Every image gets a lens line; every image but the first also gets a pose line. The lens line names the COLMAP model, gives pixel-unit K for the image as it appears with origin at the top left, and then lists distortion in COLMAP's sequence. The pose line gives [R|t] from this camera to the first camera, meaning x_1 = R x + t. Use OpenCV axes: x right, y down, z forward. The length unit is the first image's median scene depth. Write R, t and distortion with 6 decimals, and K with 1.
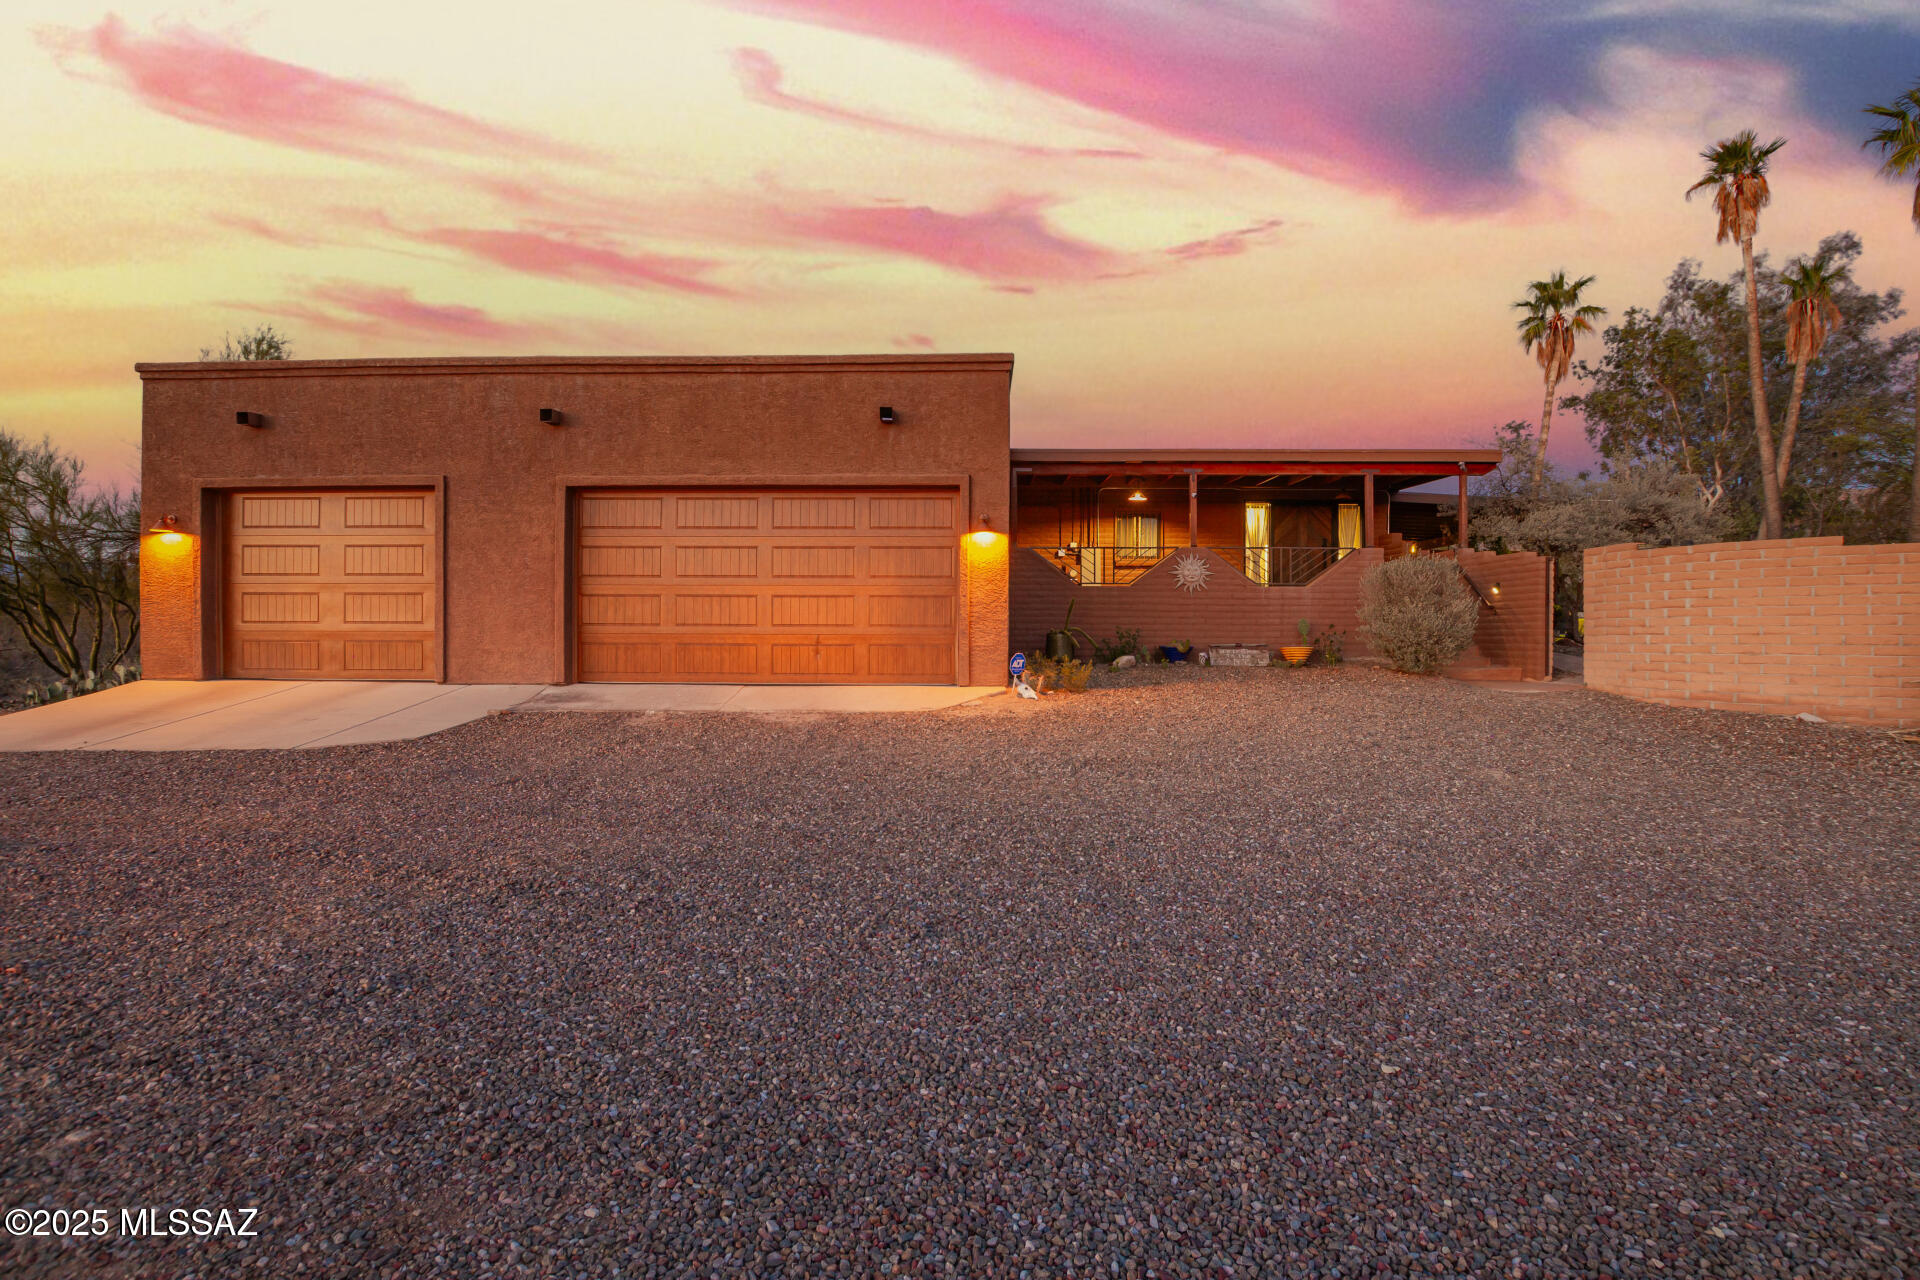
lens RADIAL K [[894.6, 0, 960.0], [0, 894.6, 640.0], [0, 0, 1]] dist [-0.029521, 0.001569]
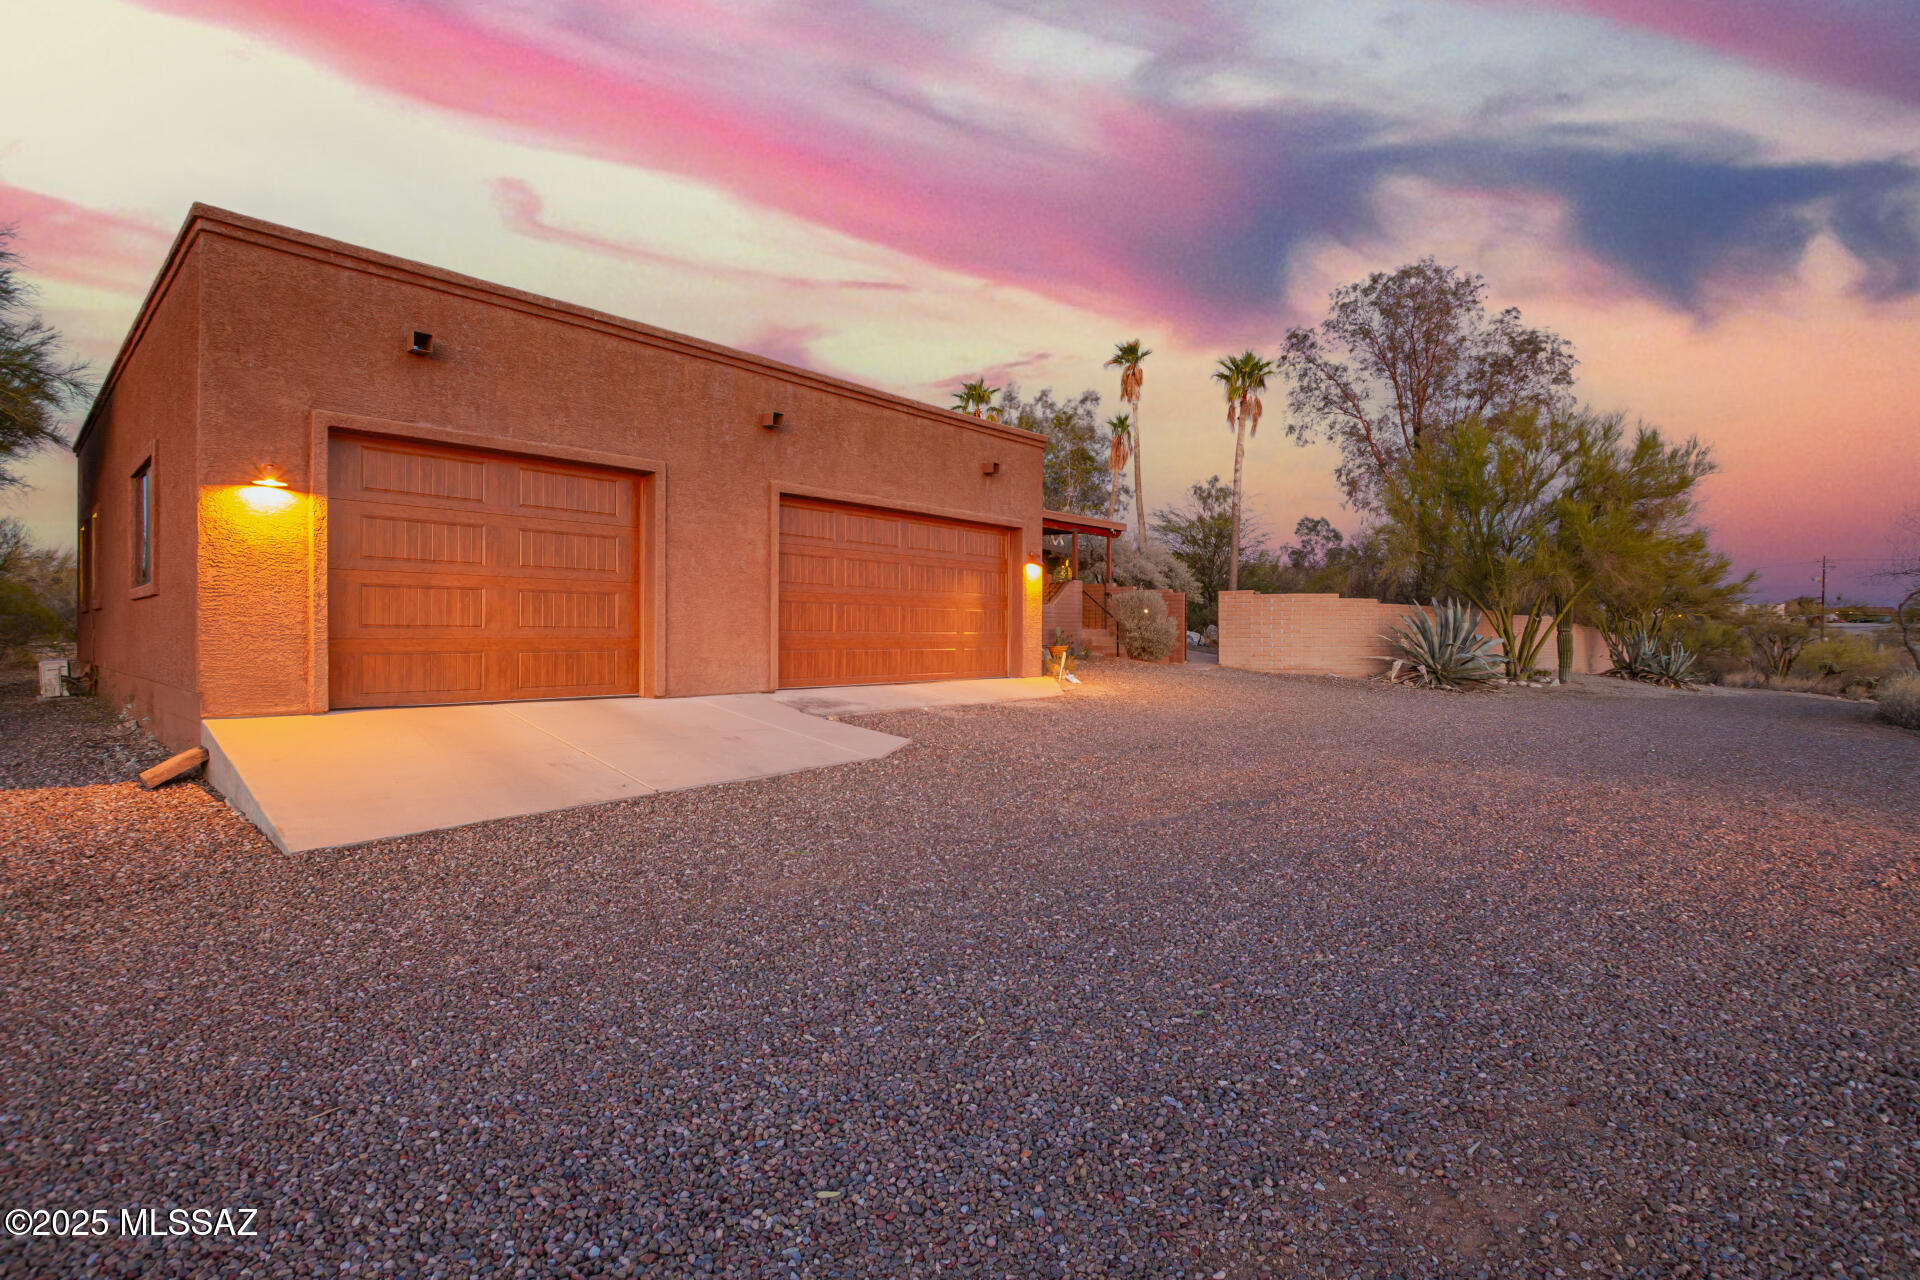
lens RADIAL K [[894.6, 0, 960.0], [0, 894.6, 640.0], [0, 0, 1]] dist [-0.029521, 0.001569]
pose [[0.649678, -0.006121, 0.760185, -1.067955], [-0.000396, 0.999965, 0.008391, -0.015641], [-0.760209, -0.005753, 0.649653, 0.192886]]
